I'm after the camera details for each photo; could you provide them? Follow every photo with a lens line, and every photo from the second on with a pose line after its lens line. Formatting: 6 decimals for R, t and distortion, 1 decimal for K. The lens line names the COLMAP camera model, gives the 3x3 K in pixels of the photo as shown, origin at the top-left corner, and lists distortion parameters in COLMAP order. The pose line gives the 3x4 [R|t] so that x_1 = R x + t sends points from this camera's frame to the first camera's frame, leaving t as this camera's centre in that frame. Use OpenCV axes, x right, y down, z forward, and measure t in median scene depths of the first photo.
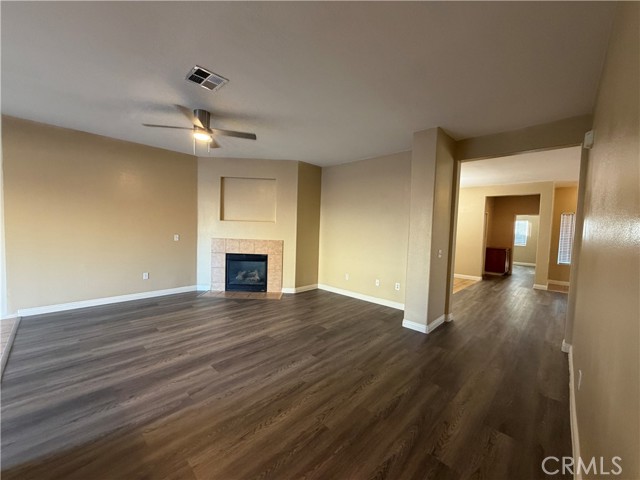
lens RADIAL K [[254.5, 0, 319.7], [0, 254.5, 240.0], [0, 0, 1]] dist [-0.000602, 0.000110]
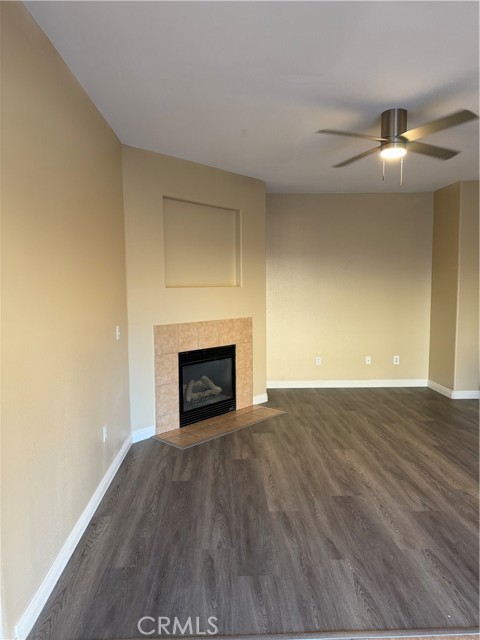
lens RADIAL K [[448.5, 0, 240.0], [0, 448.5, 321.2], [0, 0, 1]] dist [0.000260, -0.001133]
pose [[0.696097, -0.099636, 0.711000, -0.903150], [0.055294, 0.994822, 0.085275, -0.078470], [-0.715815, -0.020046, 0.698002, 0.299179]]
